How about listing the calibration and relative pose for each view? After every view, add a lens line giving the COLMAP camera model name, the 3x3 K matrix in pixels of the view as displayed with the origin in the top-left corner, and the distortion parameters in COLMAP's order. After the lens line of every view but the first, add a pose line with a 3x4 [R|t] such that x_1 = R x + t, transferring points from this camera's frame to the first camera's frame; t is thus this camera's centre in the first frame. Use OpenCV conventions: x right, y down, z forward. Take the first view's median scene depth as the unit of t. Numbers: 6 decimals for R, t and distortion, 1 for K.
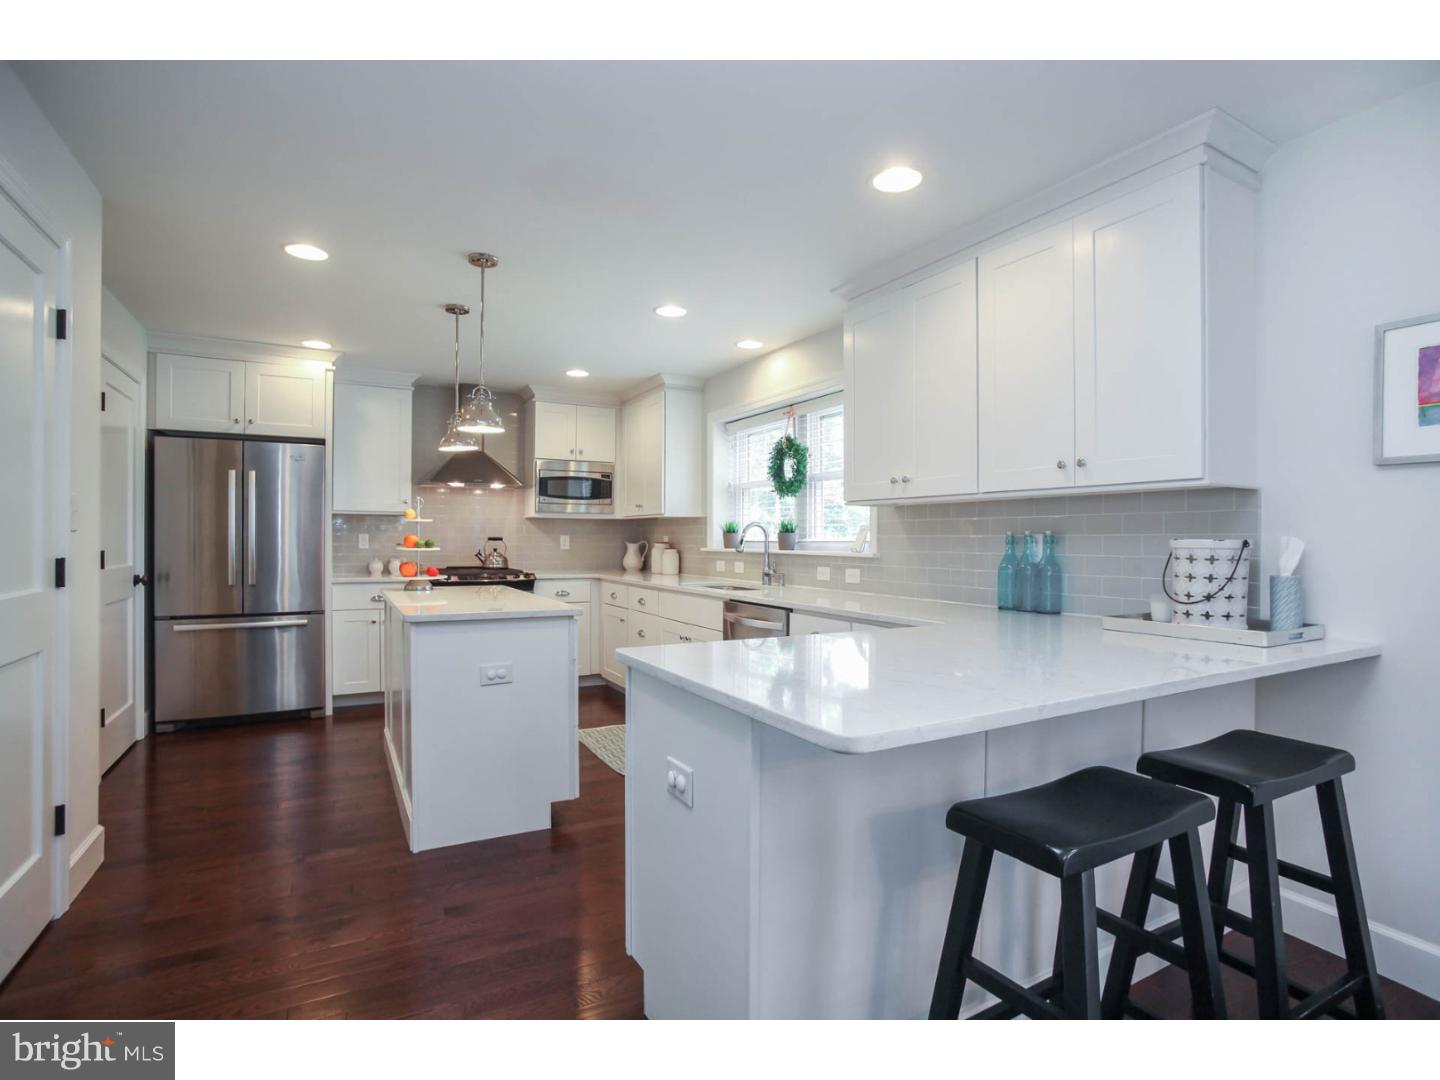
lens RADIAL K [[695.9, 0, 720.0], [0, 695.9, 540.0], [0, 0, 1]] dist [-0.081183, 0.042907]
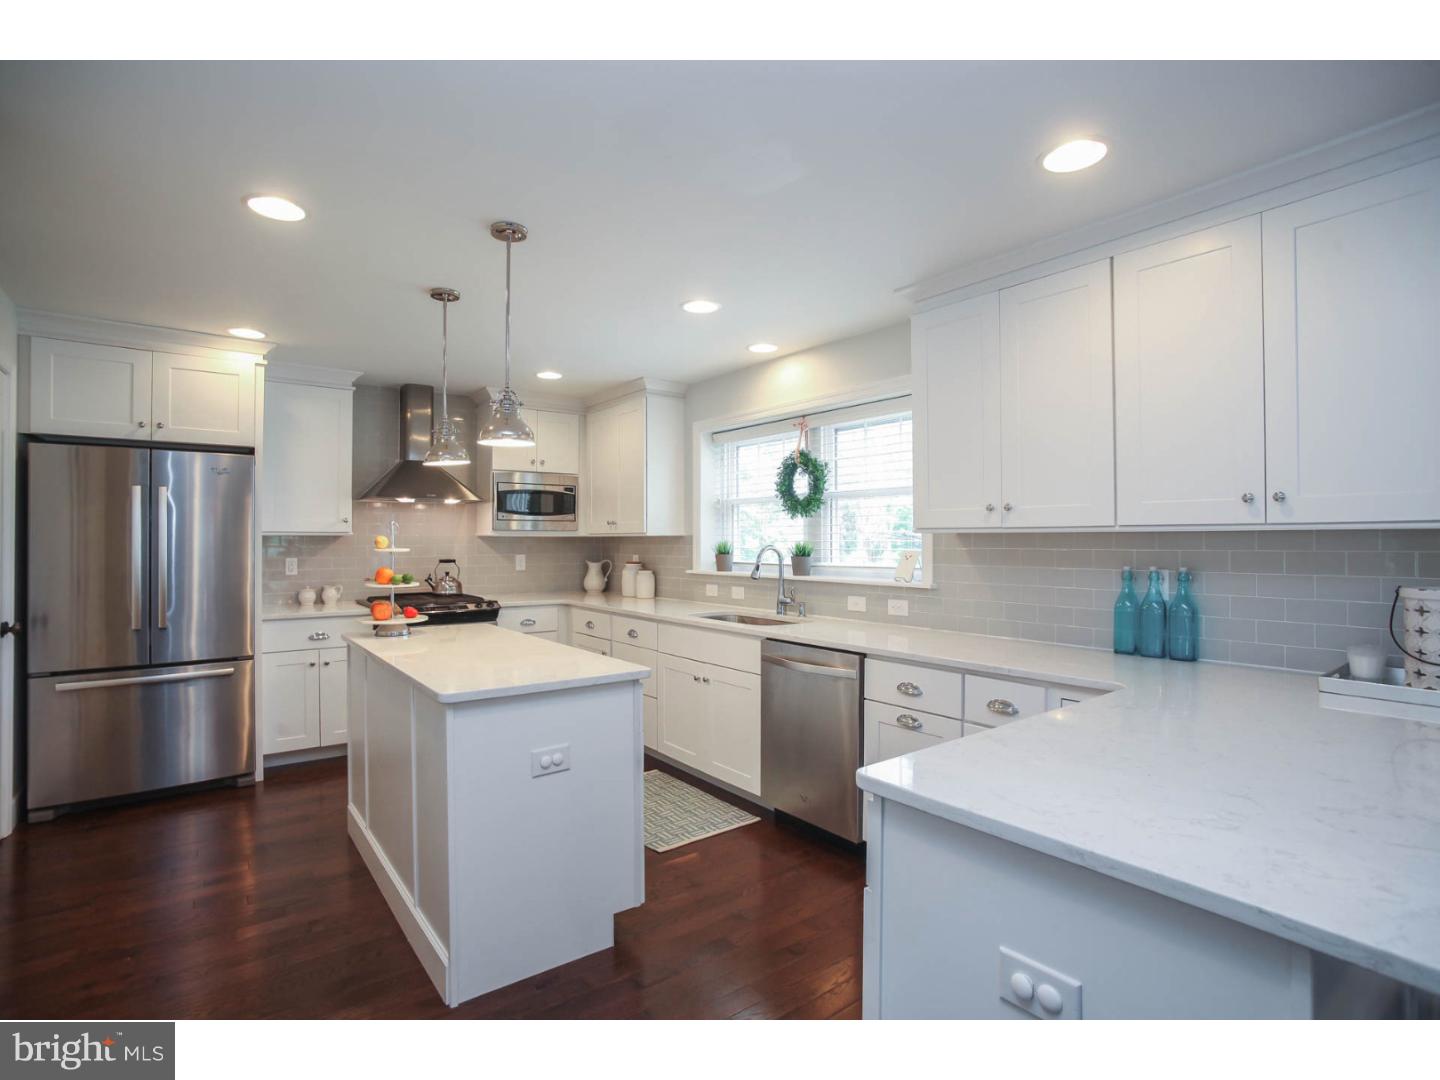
lens RADIAL K [[681.9, 0, 688.6], [0, 681.9, 532.2], [0, 0, 1]] dist [-0.081200, 0.039330]
pose [[0.991966, -0.006081, 0.126355, -0.158225], [0.007684, 0.999896, -0.012205, -0.031404], [-0.126267, 0.013078, 0.991910, 0.132341]]
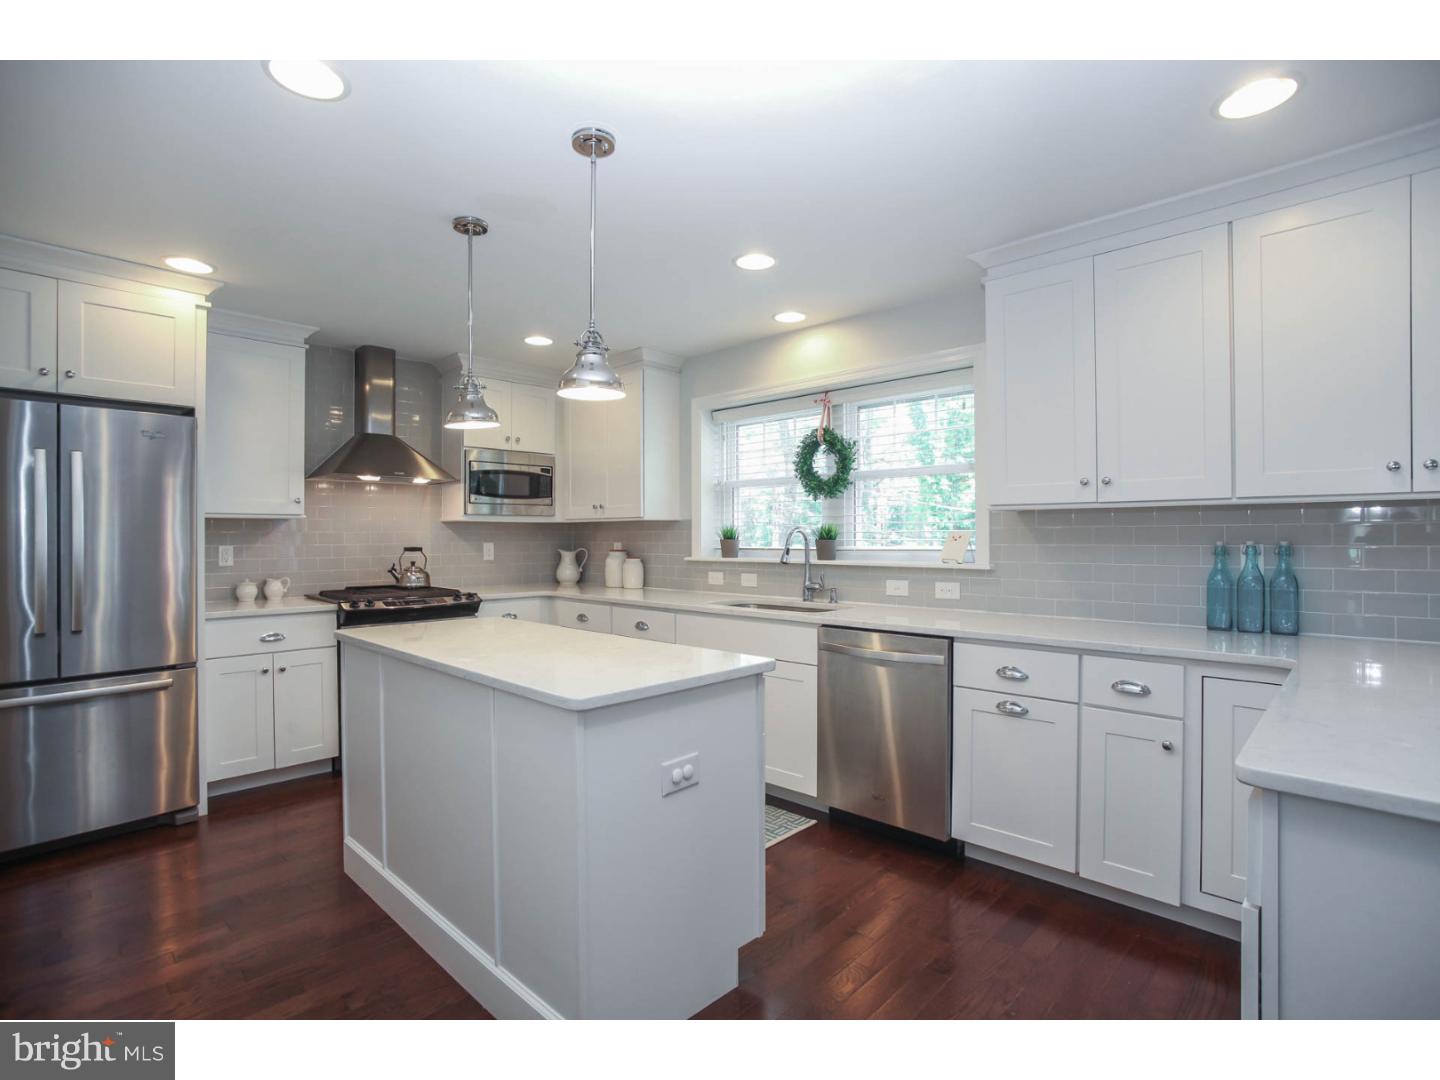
lens RADIAL K [[681.9, 0, 688.6], [0, 681.9, 532.2], [0, 0, 1]] dist [-0.081200, 0.039330]
pose [[0.960361, -0.007930, 0.278647, -0.293145], [0.010010, 0.999932, -0.006041, -0.015969], [-0.278580, 0.008591, 0.960374, 0.234084]]
